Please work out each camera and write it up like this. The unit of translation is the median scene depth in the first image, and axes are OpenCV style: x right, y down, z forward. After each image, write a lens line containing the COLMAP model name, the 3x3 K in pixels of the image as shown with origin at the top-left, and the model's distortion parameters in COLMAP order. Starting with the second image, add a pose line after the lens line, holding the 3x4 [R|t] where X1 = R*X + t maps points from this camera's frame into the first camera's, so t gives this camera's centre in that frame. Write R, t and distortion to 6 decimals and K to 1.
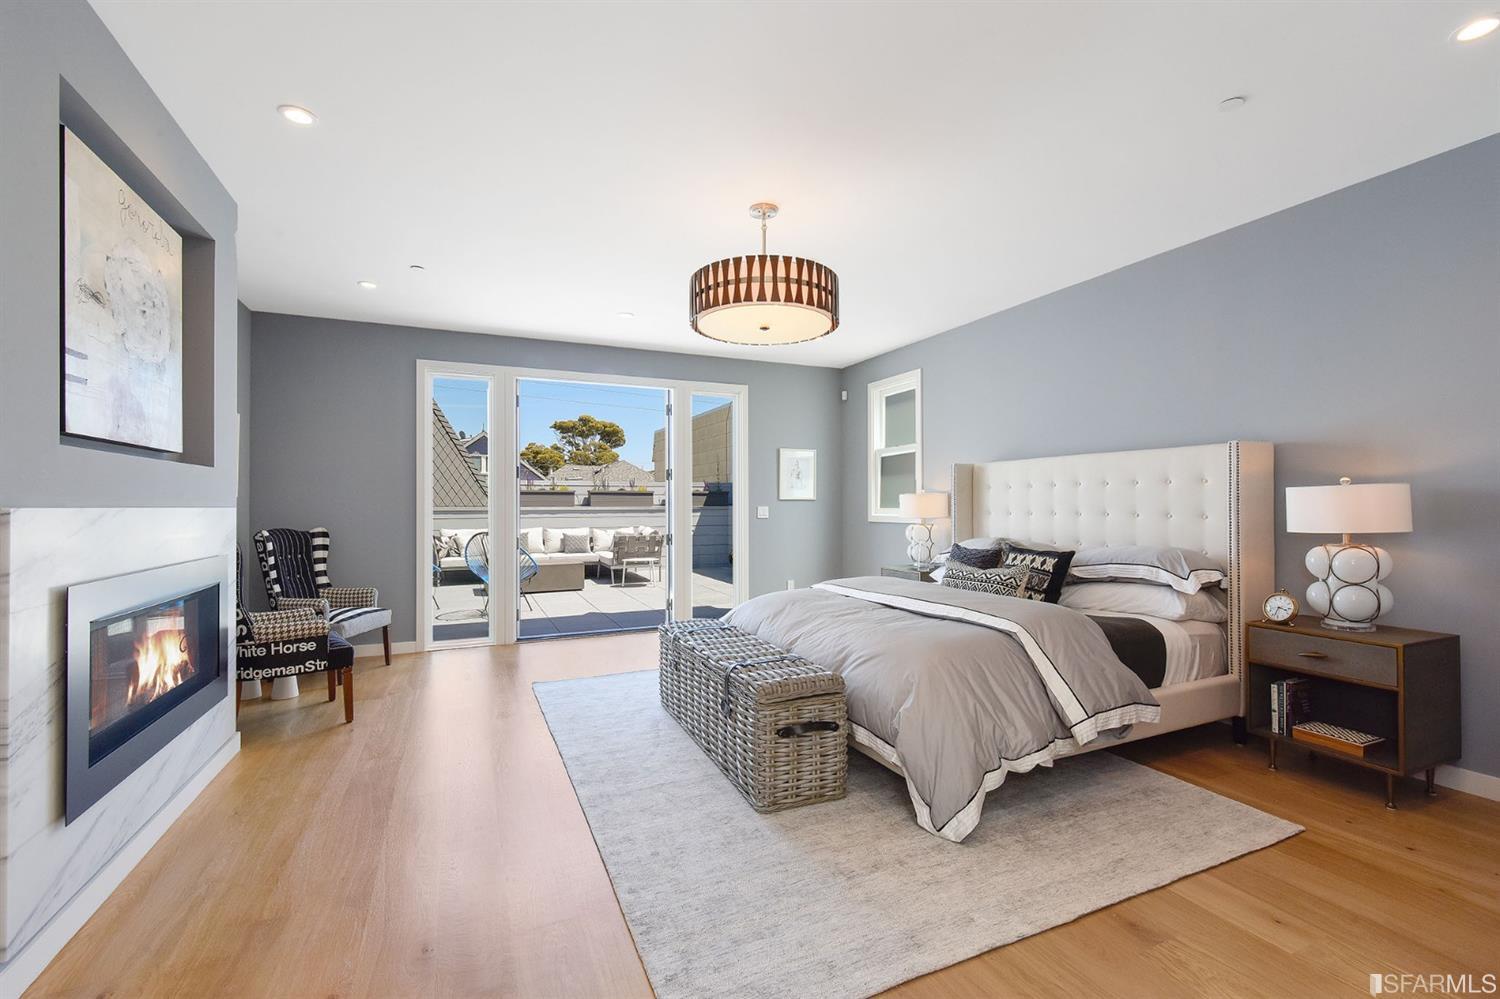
lens RADIAL K [[657.1, 0, 759.2], [0, 657.1, 506.2], [0, 0, 1]] dist [0.001046, -0.005222]
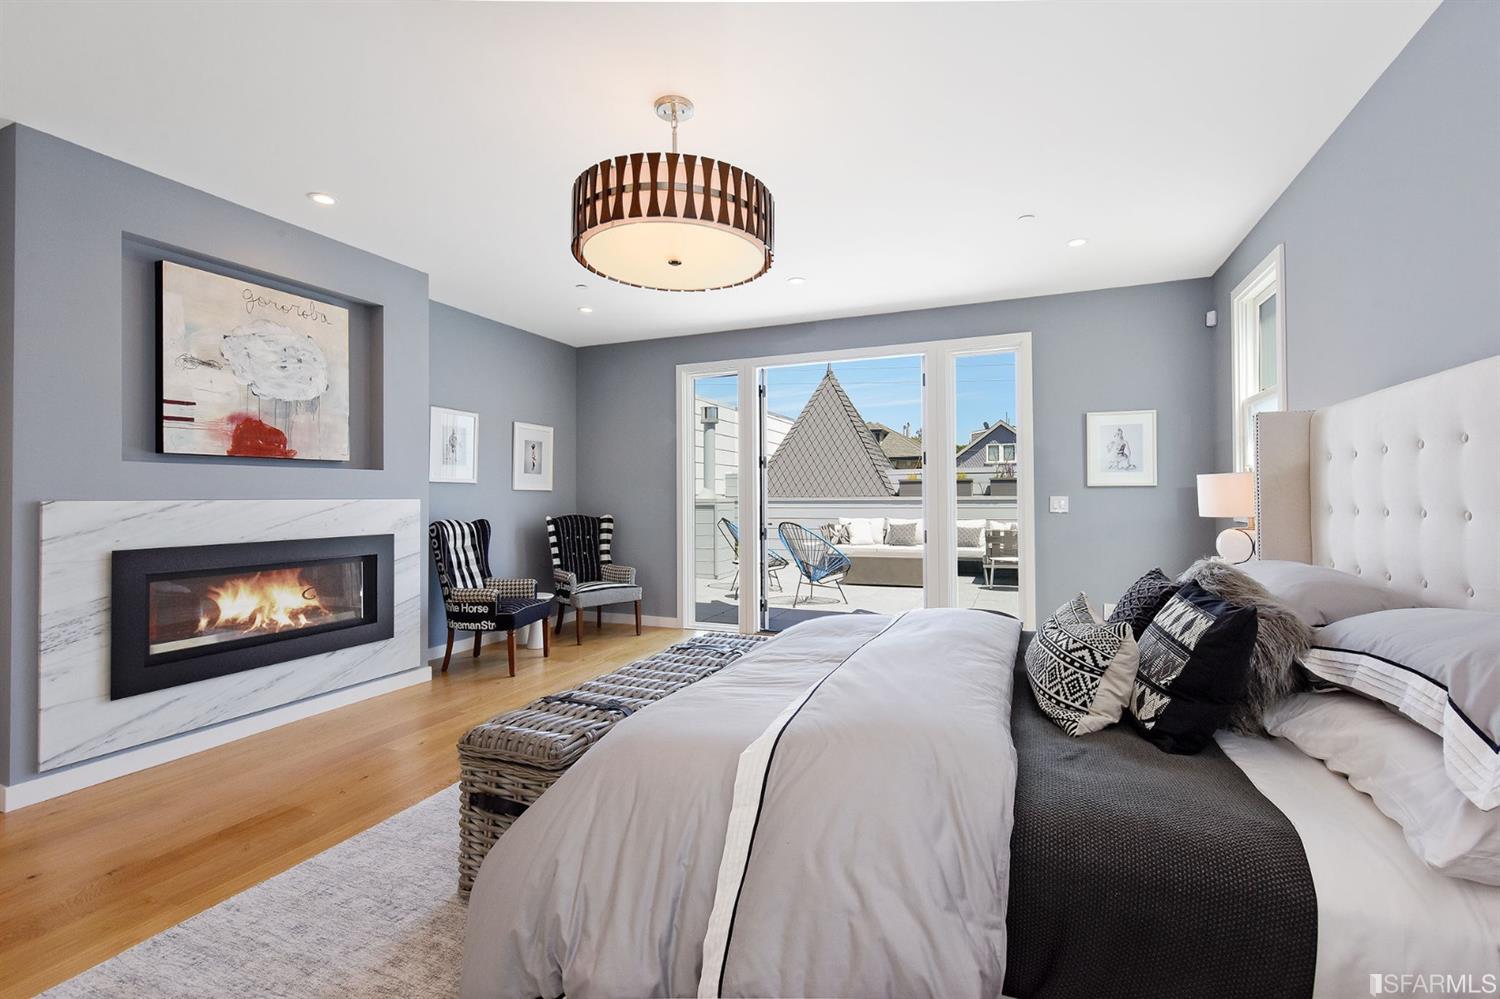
lens RADIAL K [[657.1, 0, 752.7], [0, 657.1, 496.6], [0, 0, 1]] dist [0.001046, -0.005222]
pose [[0.680444, -0.001723, -0.732798, 0.199983], [0.003219, 0.999995, 0.000638, -0.000481], [0.732793, -0.002793, 0.680445, 0.176945]]
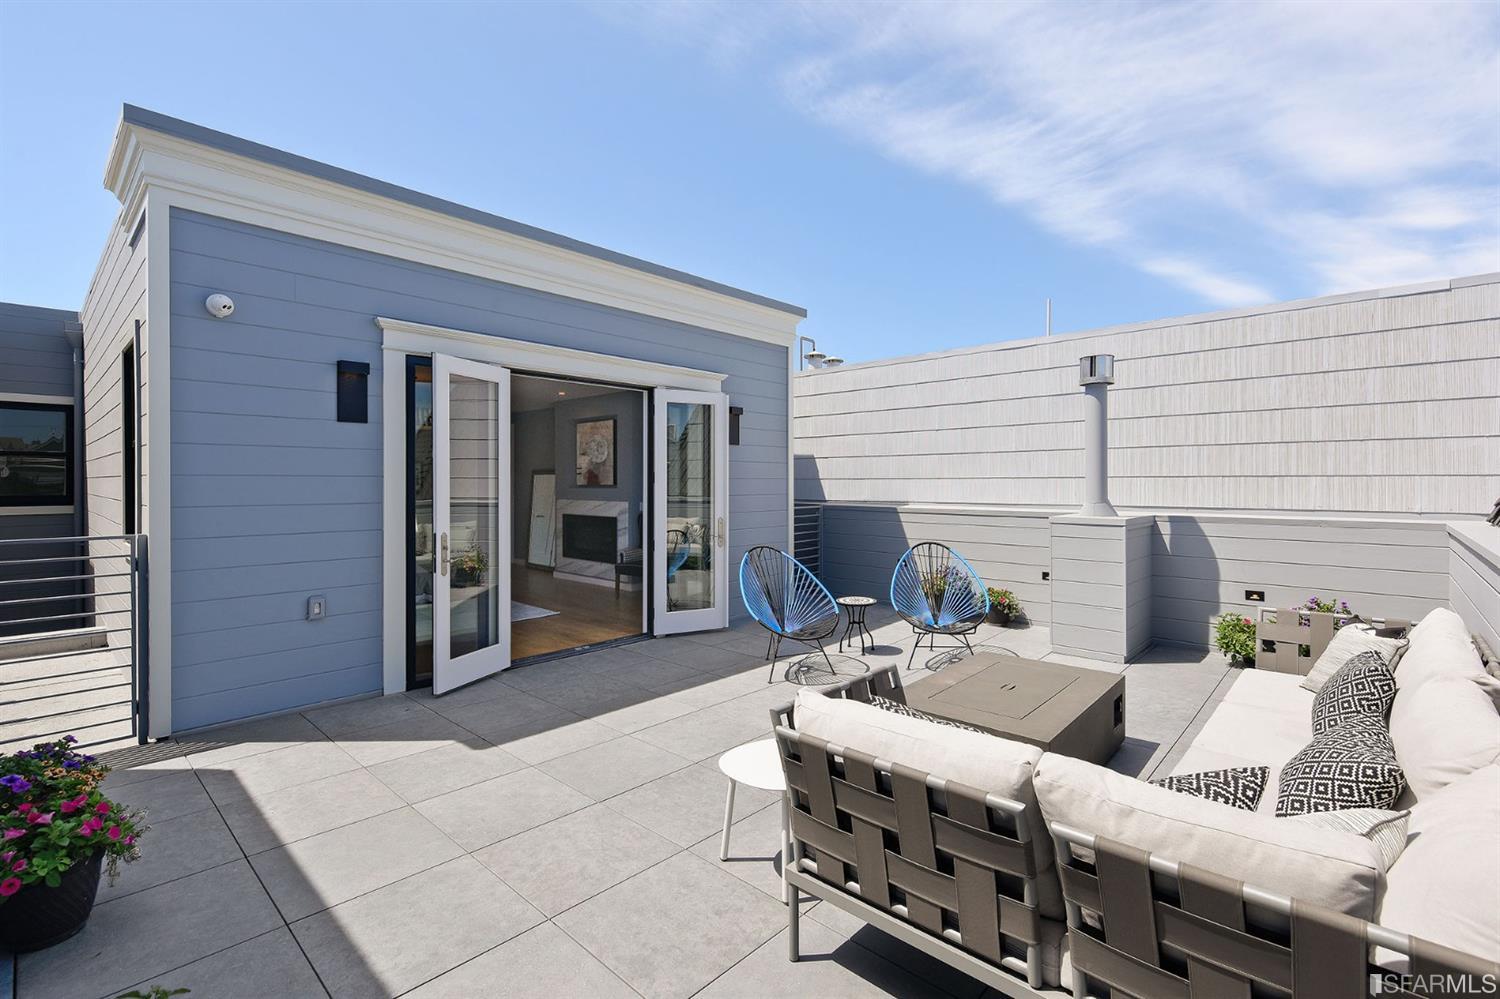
lens RADIAL K [[657.1, 0, 748.9], [0, 657.1, 503.2], [0, 0, 1]] dist [0.001046, -0.005222]
pose [[-0.923593, 0.014502, -0.383100, -0.066533], [0.002526, 0.999493, 0.031746, -0.024709], [0.383366, 0.028353, -0.923161, 1.170232]]
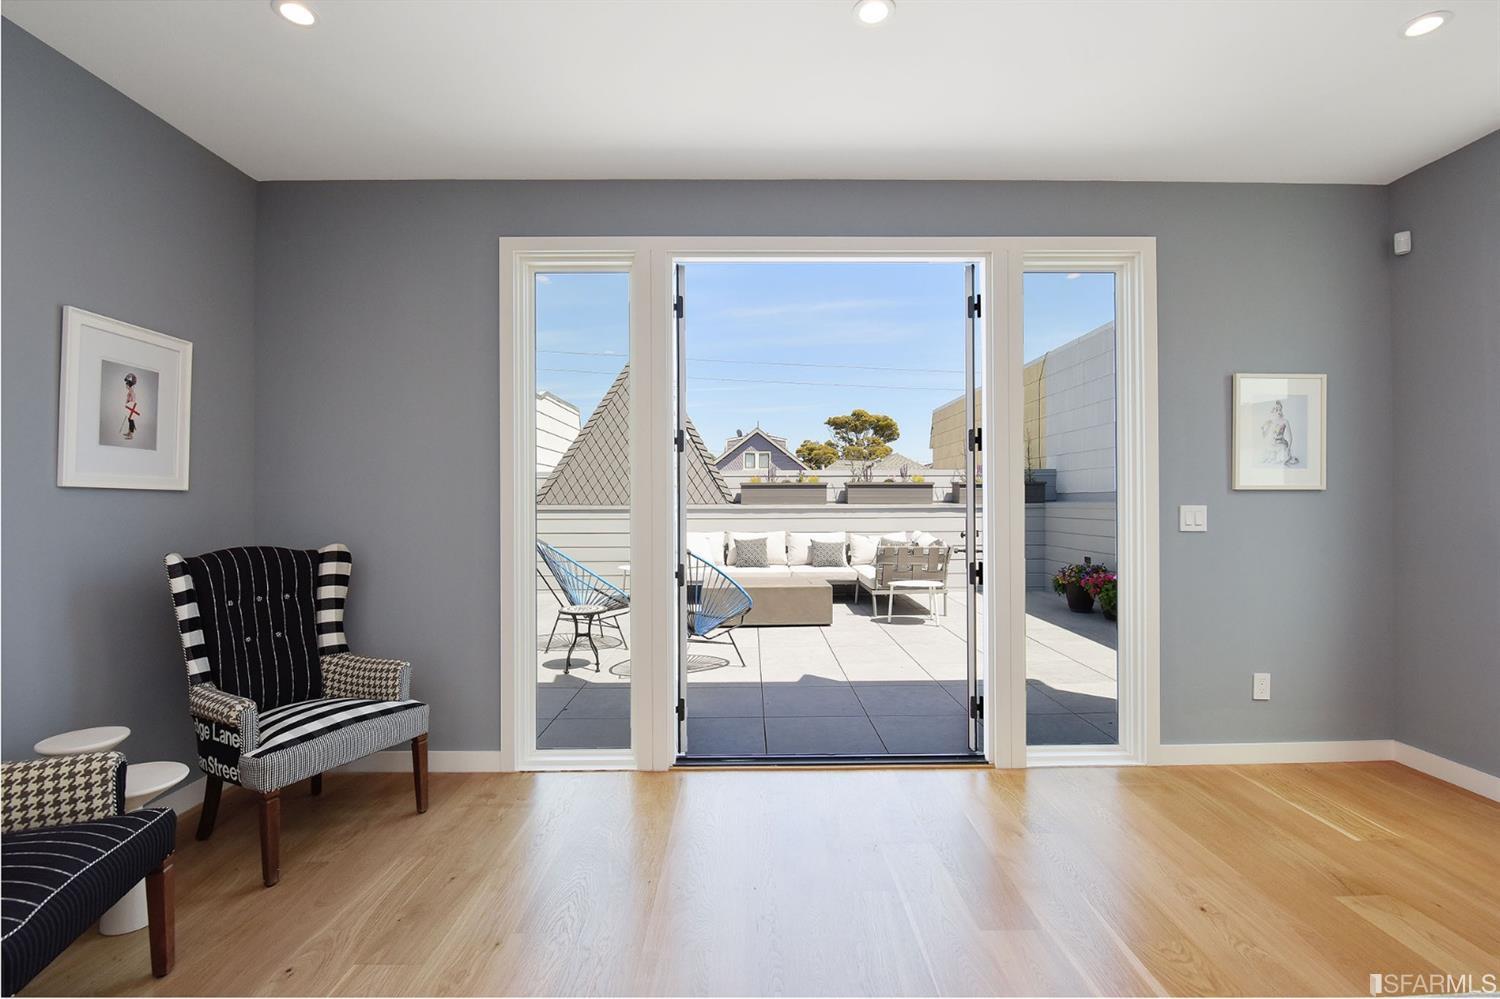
lens RADIAL K [[657.1, 0, 749.2], [0, 657.1, 498.6], [0, 0, 1]] dist [0.001046, -0.005222]
pose [[0.910237, -0.003406, -0.414075, -0.055109], [0.001111, 0.999983, -0.005784, -0.001226], [0.414087, 0.004804, 0.910225, 0.306965]]
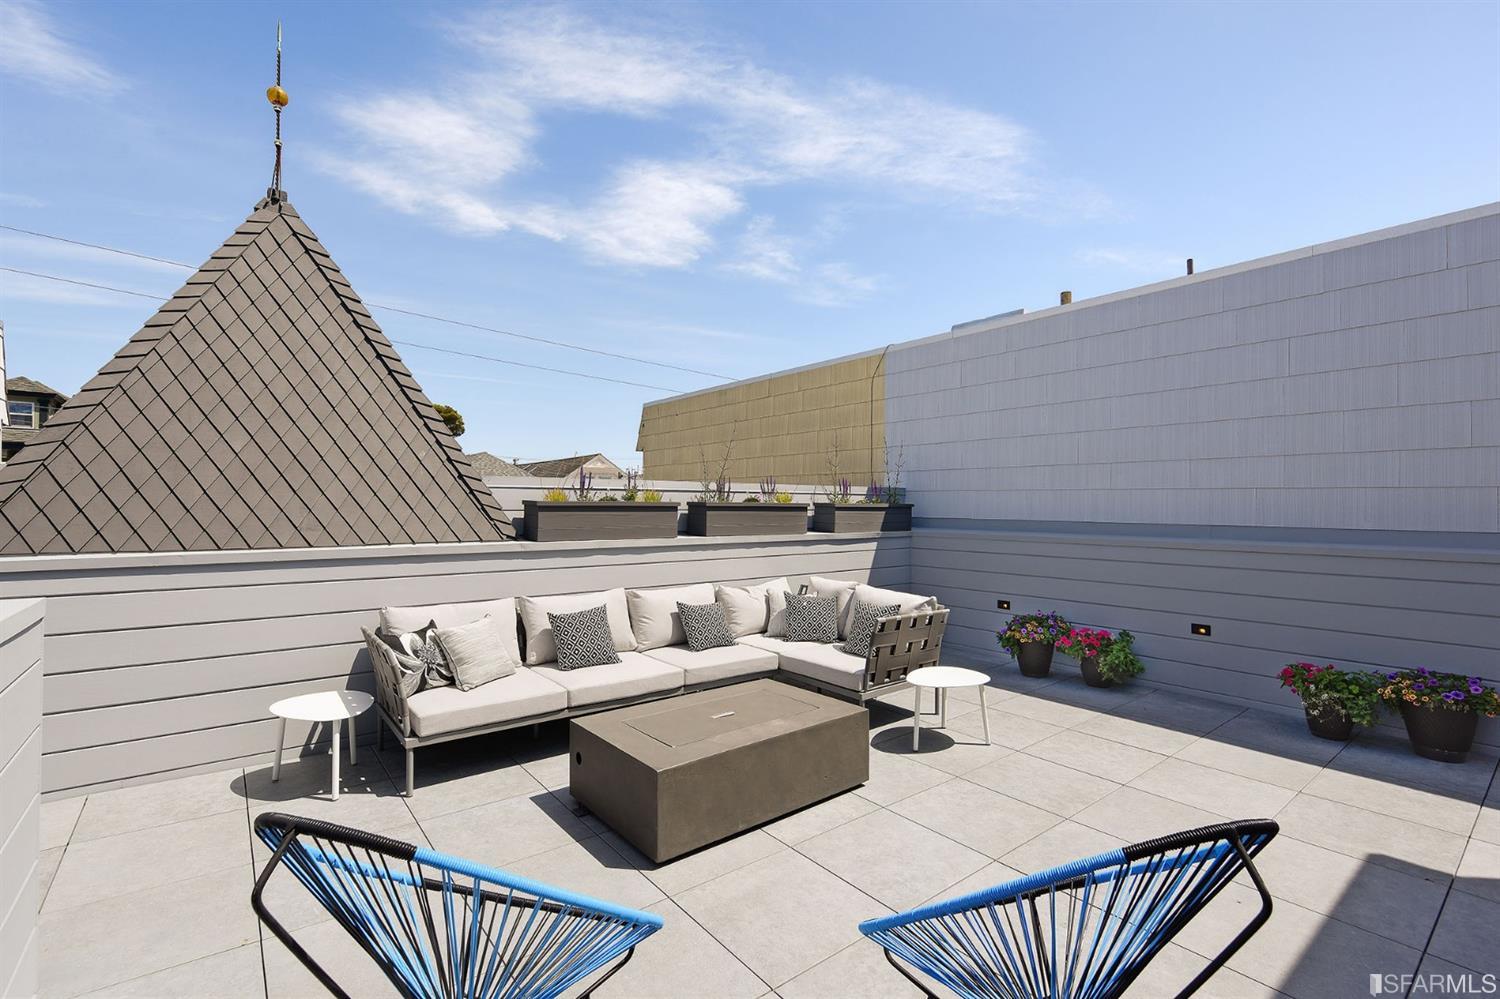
lens RADIAL K [[678.4, 0, 749.4], [0, 678.4, 504.7], [0, 0, 1]] dist [-0.001145, -0.001108]
pose [[0.972609, 0.005421, 0.232382, -0.379223], [-0.004858, 0.999984, -0.002994, -0.022915], [-0.232395, 0.001783, 0.972620, 0.590166]]
